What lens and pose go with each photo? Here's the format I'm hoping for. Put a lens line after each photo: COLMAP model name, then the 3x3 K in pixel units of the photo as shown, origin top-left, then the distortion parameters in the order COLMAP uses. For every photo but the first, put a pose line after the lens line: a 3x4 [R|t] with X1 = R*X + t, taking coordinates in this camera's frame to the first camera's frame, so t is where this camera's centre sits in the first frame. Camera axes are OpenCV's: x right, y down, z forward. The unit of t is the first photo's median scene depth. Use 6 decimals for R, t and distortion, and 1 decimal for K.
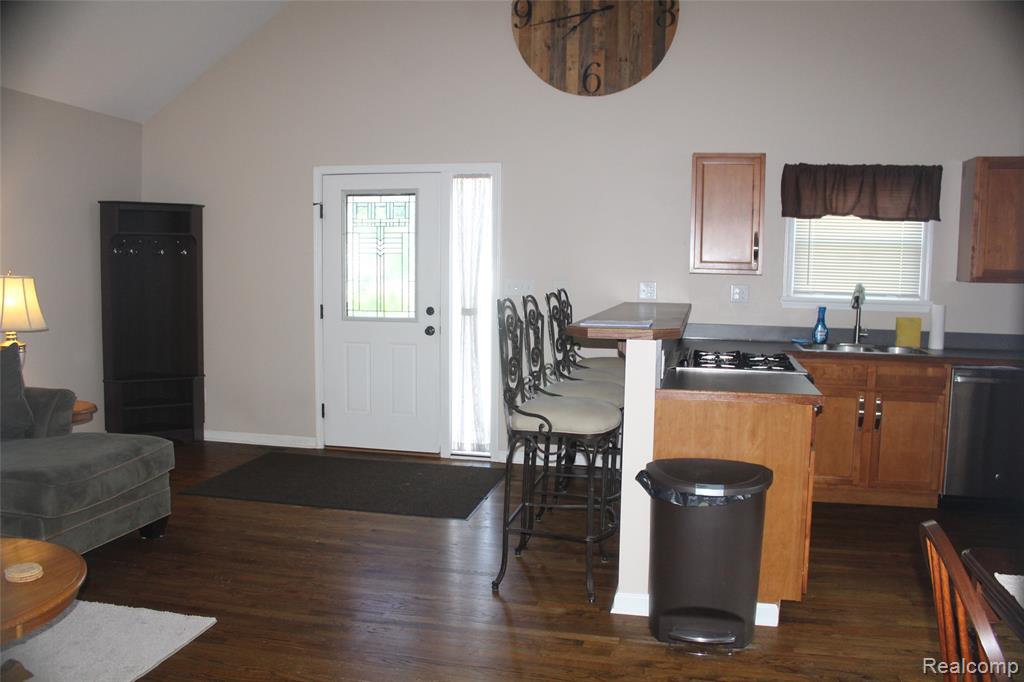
lens RADIAL K [[853.0, 0, 521.5], [0, 853.0, 346.9], [0, 0, 1]] dist [-0.158251, 0.128360]
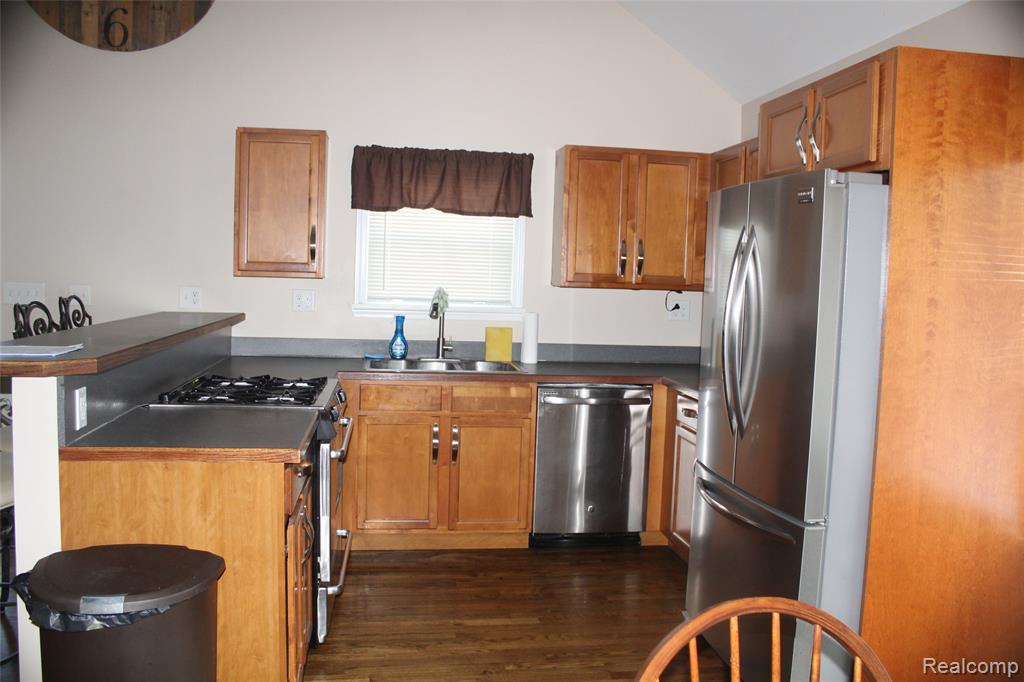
lens RADIAL K [[853.0, 0, 516.7], [0, 853.0, 355.1], [0, 0, 1]] dist [-0.158251, 0.128360]
pose [[0.935865, -0.018547, 0.351871, 0.163265], [0.015658, 0.999816, 0.011055, -0.015614], [-0.352012, -0.004836, 0.935983, 0.150687]]
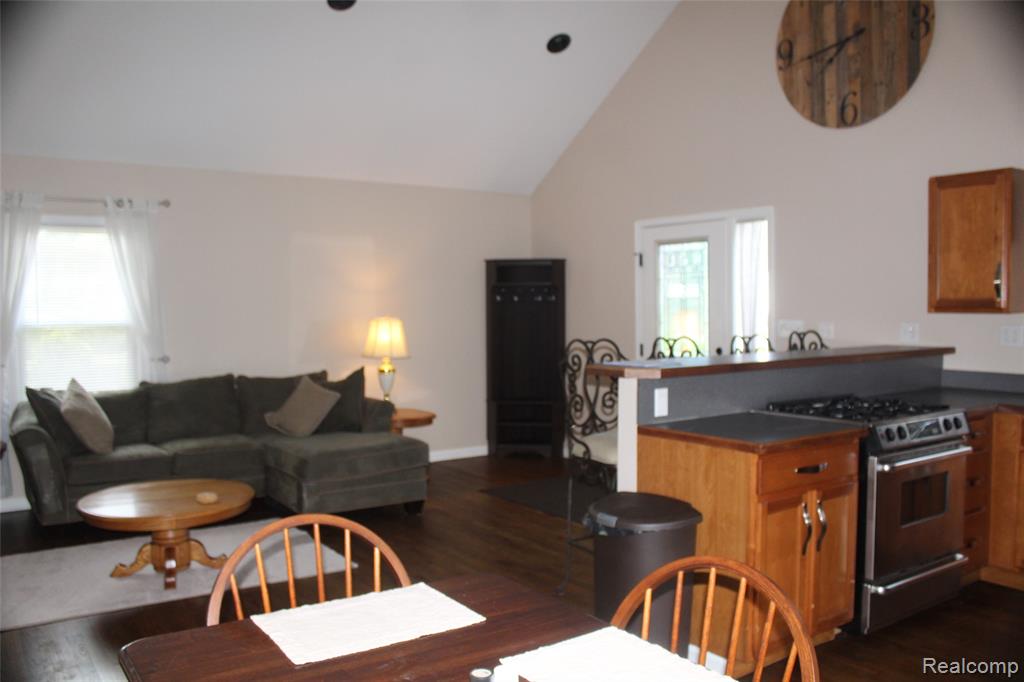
lens RADIAL K [[853.0, 0, 510.1], [0, 853.0, 342.2], [0, 0, 1]] dist [-0.158251, 0.128360]
pose [[0.726315, 0.011392, -0.687268, 0.460259], [-0.047148, 0.998333, -0.033278, -0.006438], [0.685743, 0.056574, 0.725642, 0.072322]]
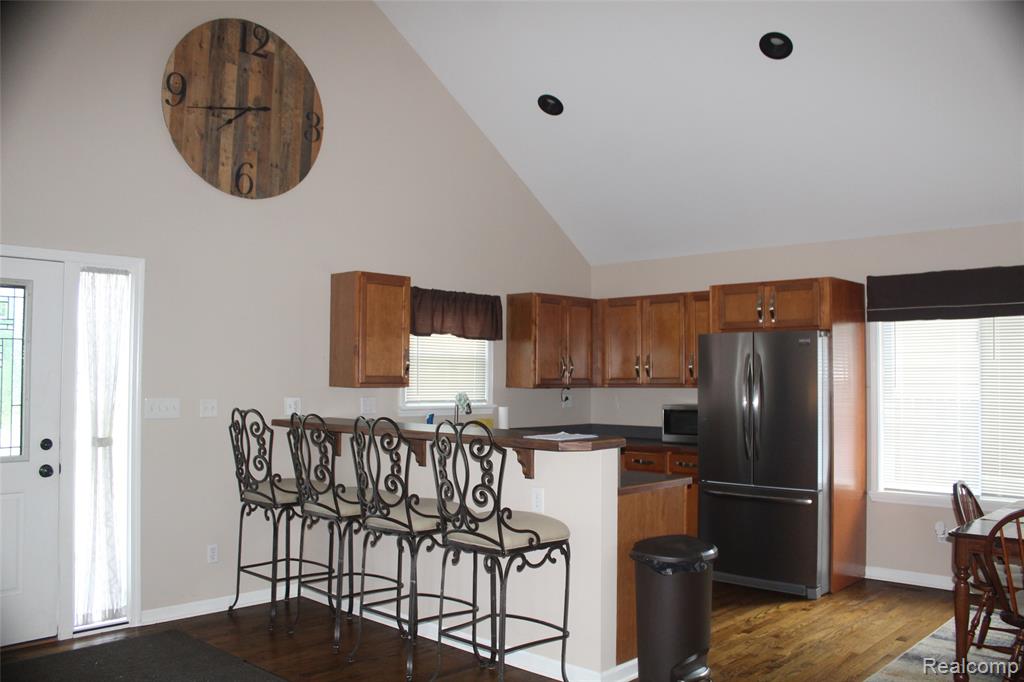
lens RADIAL K [[853.0, 0, 517.5], [0, 853.0, 348.7], [0, 0, 1]] dist [-0.158251, 0.128360]
pose [[0.516580, 0.016484, 0.856080, -0.557574], [0.085346, 0.993844, -0.070637, -0.043248], [-0.851975, 0.109553, 0.511993, 0.296548]]
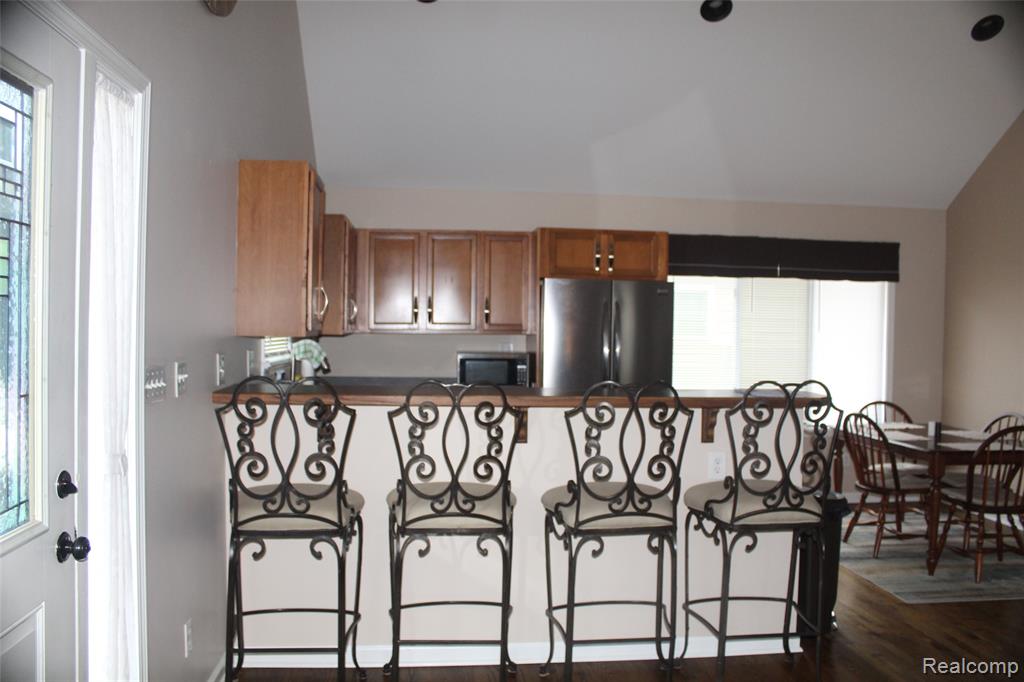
lens RADIAL K [[853.0, 0, 529.8], [0, 853.0, 338.4], [0, 0, 1]] dist [-0.158251, 0.128360]
pose [[-0.317296, -0.037228, 0.947595, -0.485819], [0.068447, 0.995724, 0.062038, -0.112656], [-0.945853, 0.084545, -0.313391, 1.014607]]
